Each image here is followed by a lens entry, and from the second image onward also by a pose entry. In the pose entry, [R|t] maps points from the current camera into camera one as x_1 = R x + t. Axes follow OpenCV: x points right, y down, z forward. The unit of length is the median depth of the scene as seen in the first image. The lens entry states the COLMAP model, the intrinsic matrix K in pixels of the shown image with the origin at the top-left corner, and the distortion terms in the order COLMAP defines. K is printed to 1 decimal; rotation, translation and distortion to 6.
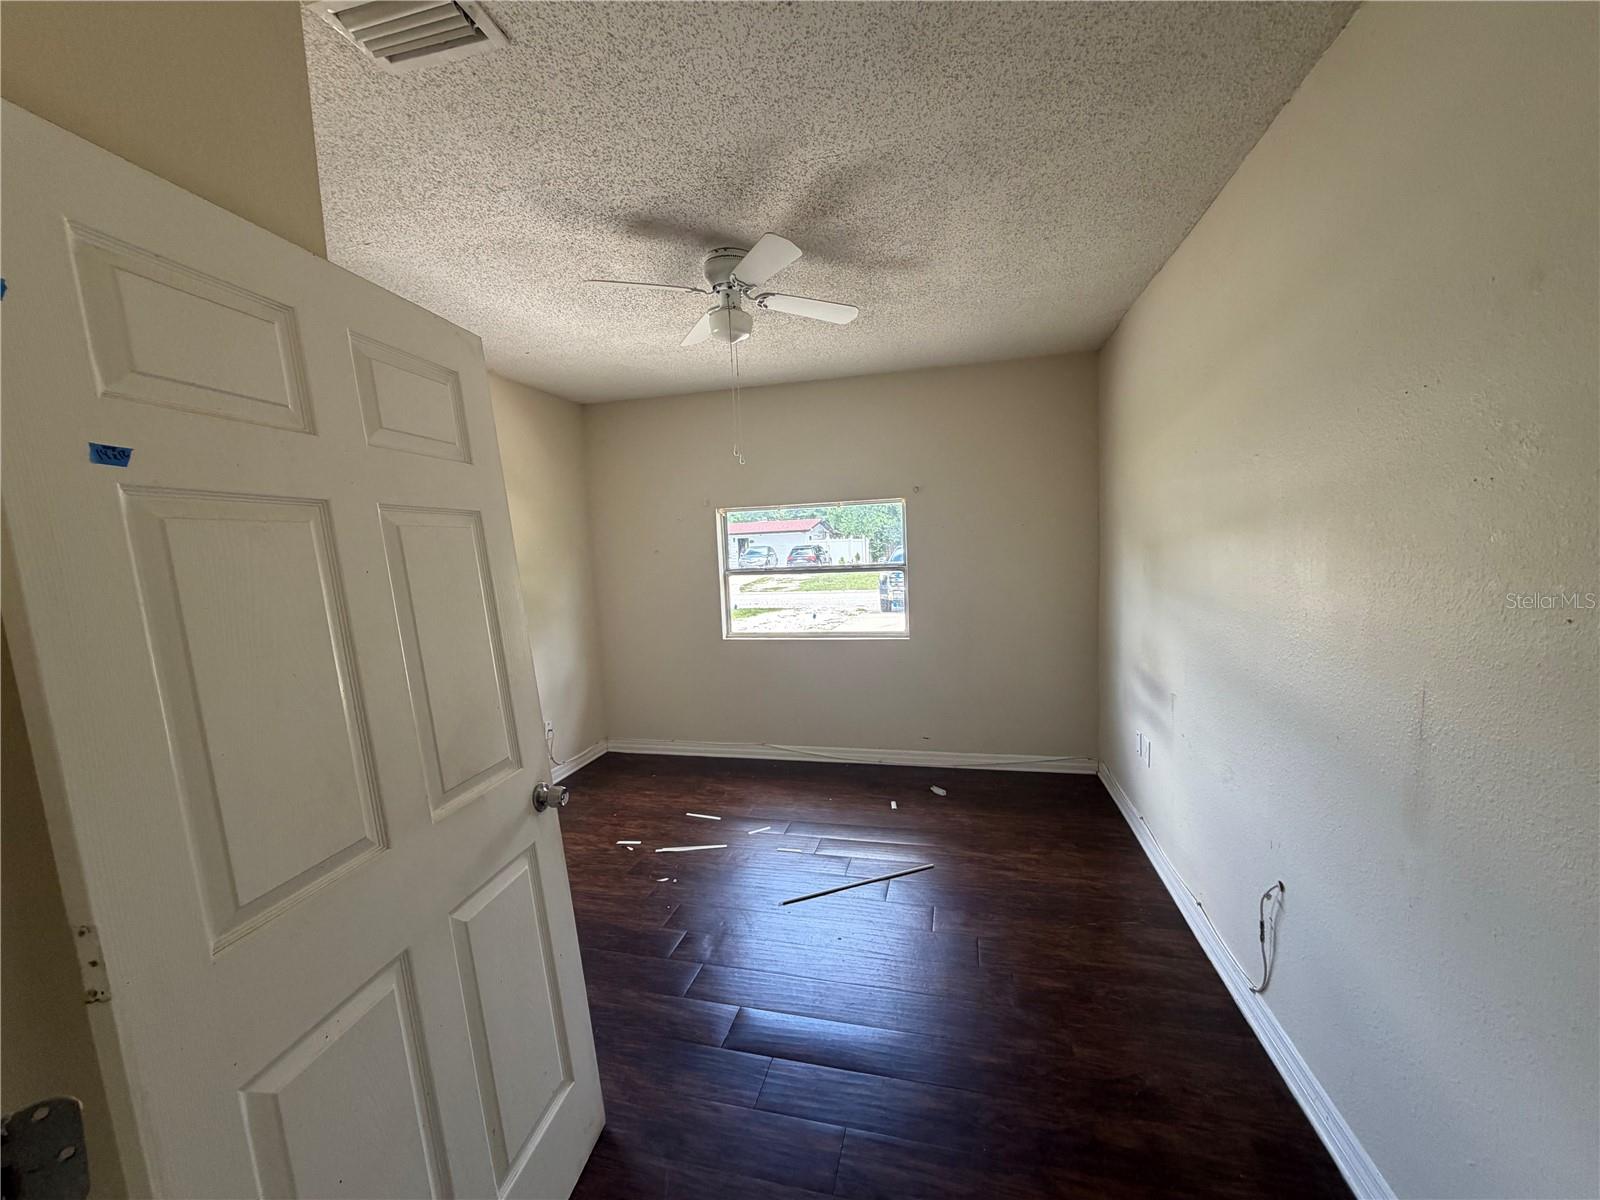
lens RADIAL K [[637.7, 0, 791.9], [0, 637.7, 604.3], [0, 0, 1]] dist [-0.000091, -0.000432]
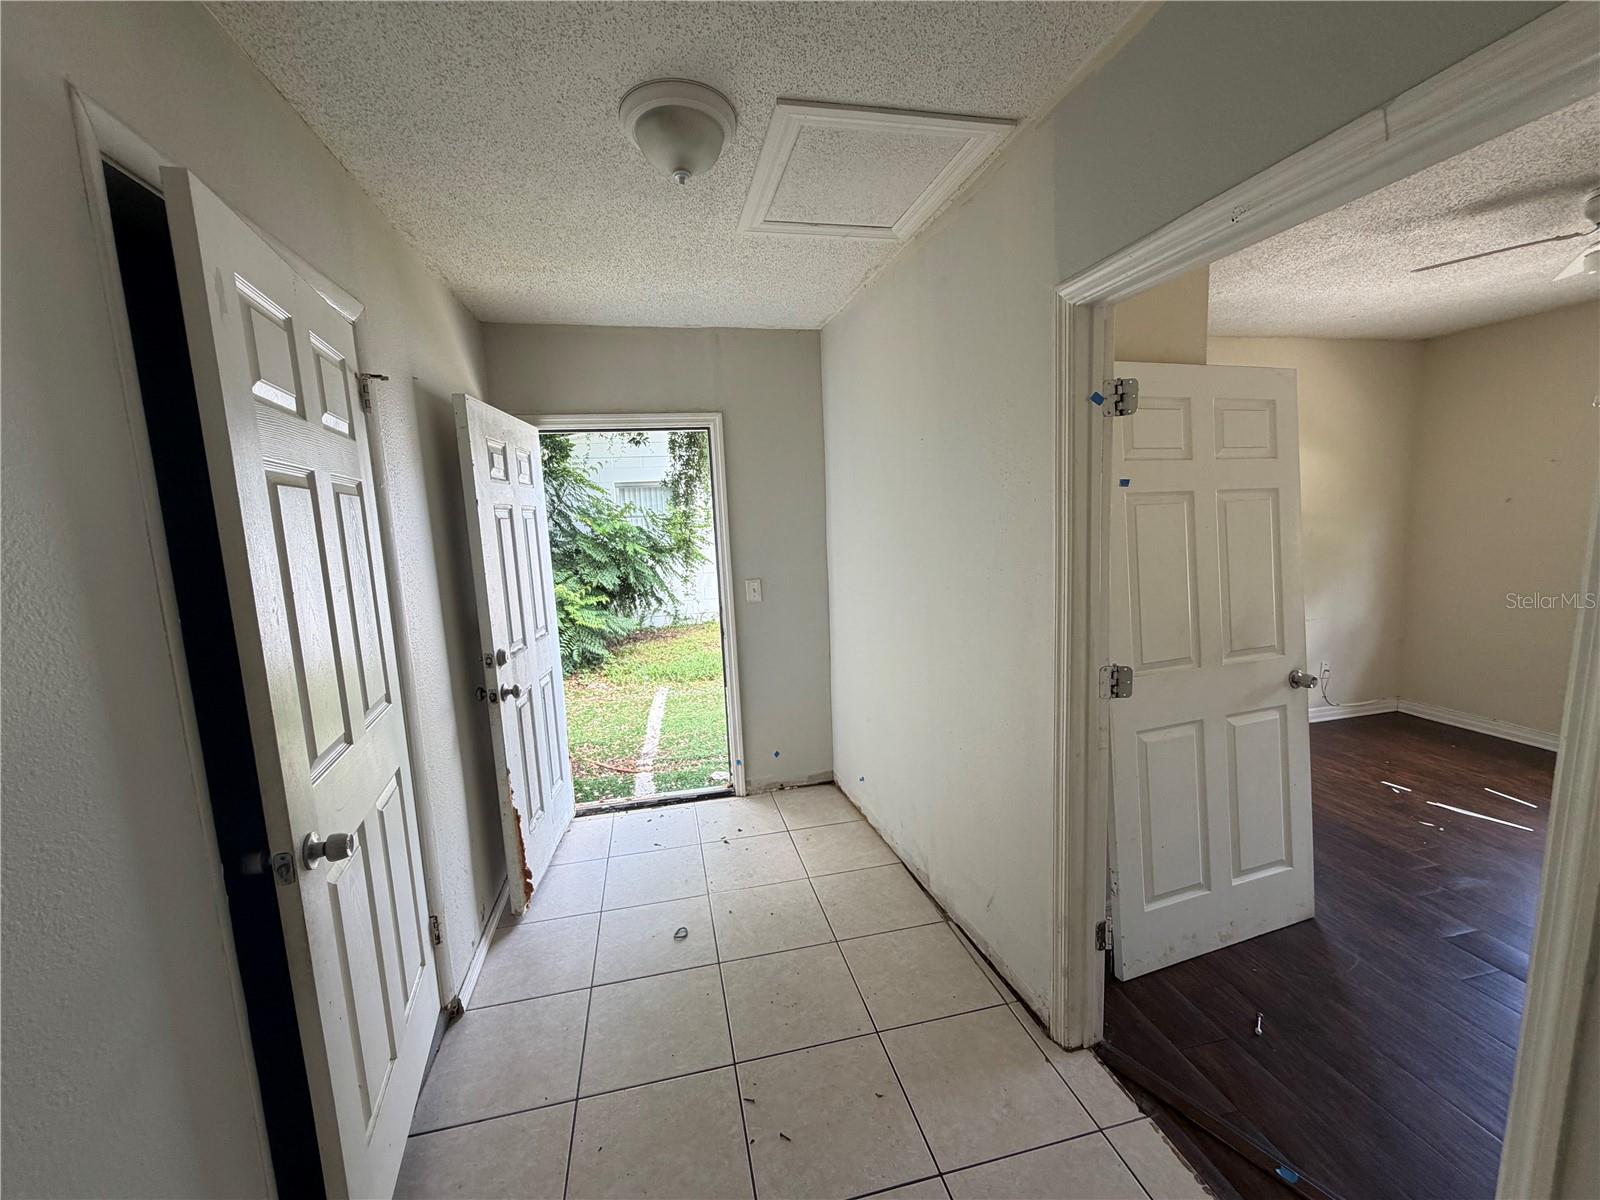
lens RADIAL K [[637.7, 0, 791.9], [0, 637.7, 604.3], [0, 0, 1]] dist [-0.000091, -0.000432]
pose [[0.452972, 0.133306, -0.881502, 0.243534], [-0.054442, 0.991049, 0.121896, 0.007655], [0.889861, -0.007225, 0.456175, -0.488469]]
